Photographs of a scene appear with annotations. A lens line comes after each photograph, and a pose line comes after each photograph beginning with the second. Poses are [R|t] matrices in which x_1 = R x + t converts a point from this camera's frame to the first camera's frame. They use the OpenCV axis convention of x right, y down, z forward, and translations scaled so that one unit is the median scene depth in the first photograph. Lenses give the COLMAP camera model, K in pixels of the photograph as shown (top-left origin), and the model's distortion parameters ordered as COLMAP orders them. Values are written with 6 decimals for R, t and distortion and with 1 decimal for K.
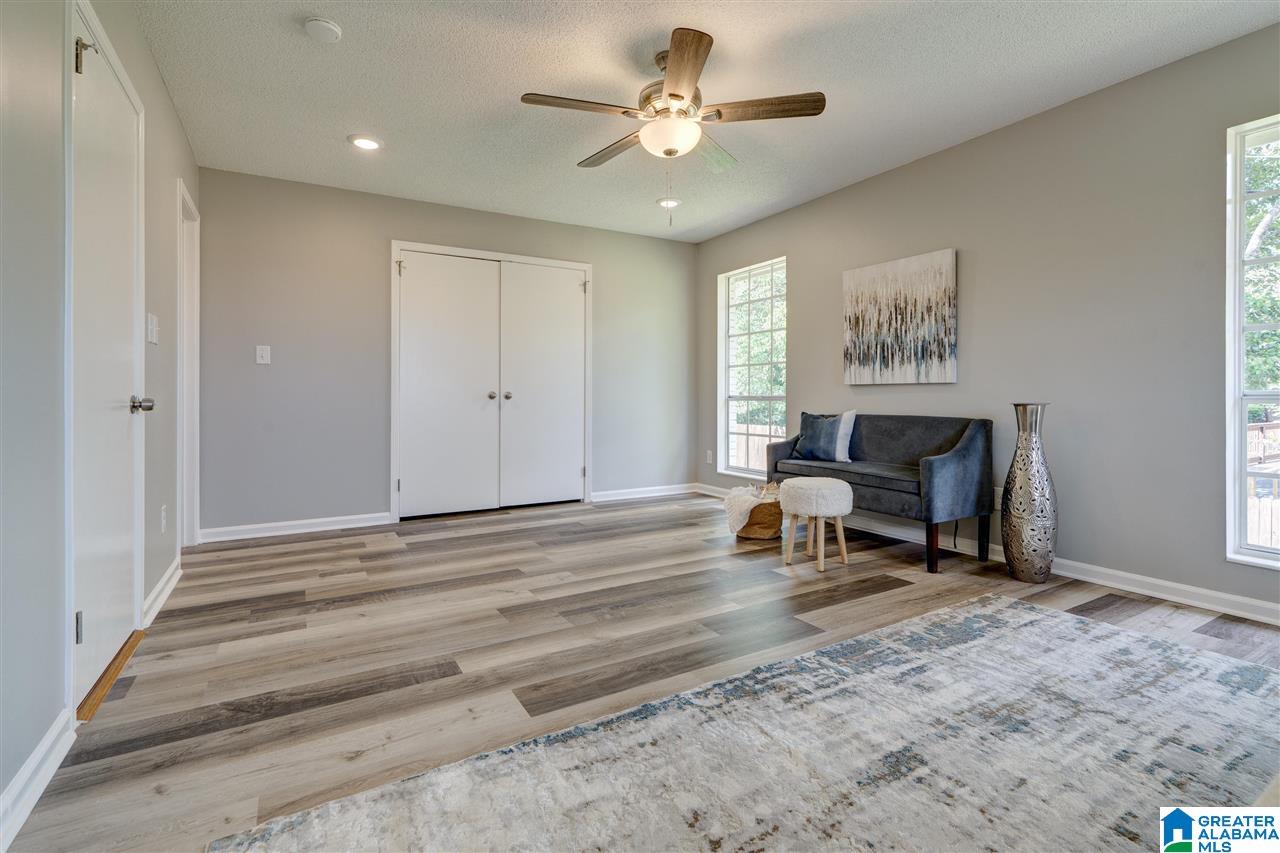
lens RADIAL K [[591.4, 0, 639.8], [0, 591.4, 397.7], [0, 0, 1]] dist [-0.000929, 0.000031]
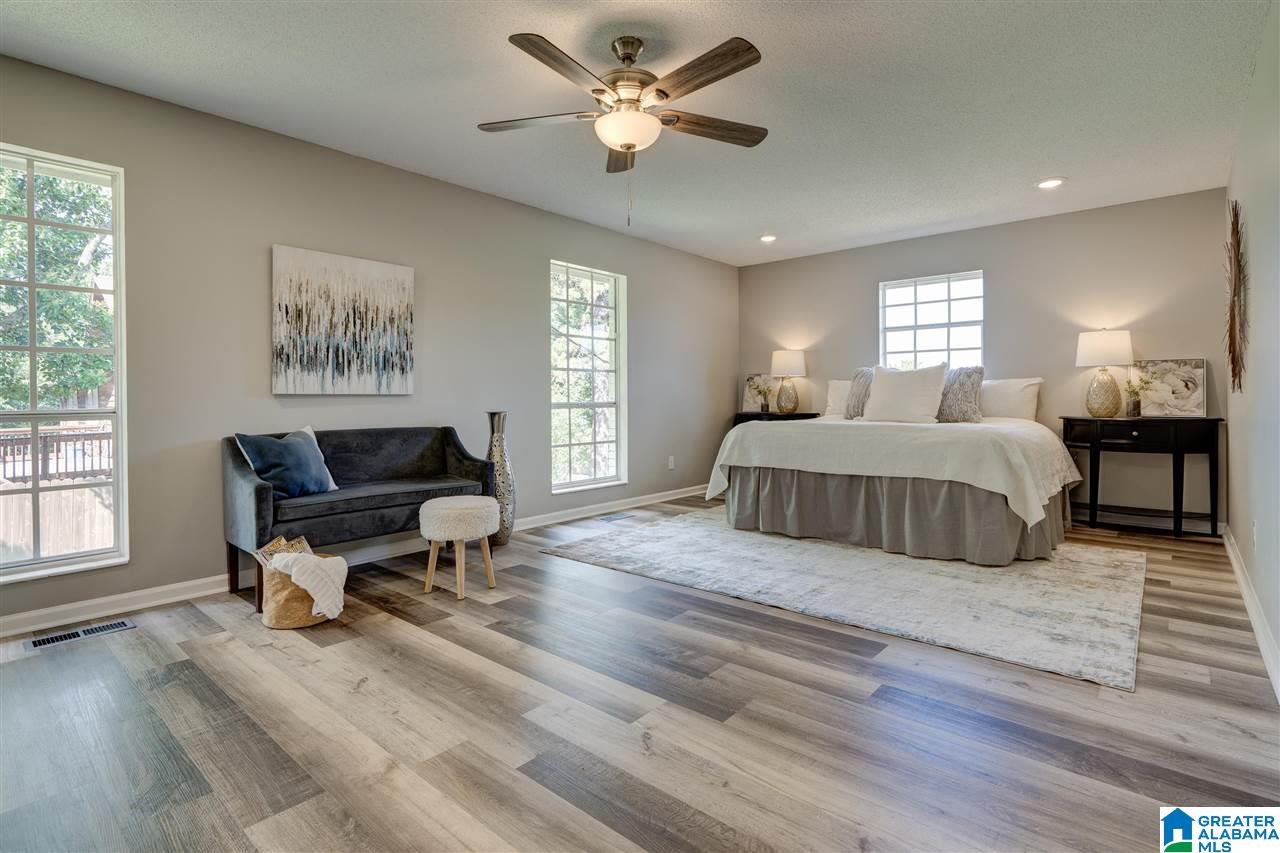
lens RADIAL K [[619.5, 0, 639.6], [0, 619.5, 402.1], [0, 0, 1]] dist [-0.002694, -0.000026]
pose [[-0.319398, 0.000272, 0.947621, -0.626183], [0.009479, 0.999951, 0.002908, -0.010935], [-0.947573, 0.009912, -0.319385, 0.925891]]
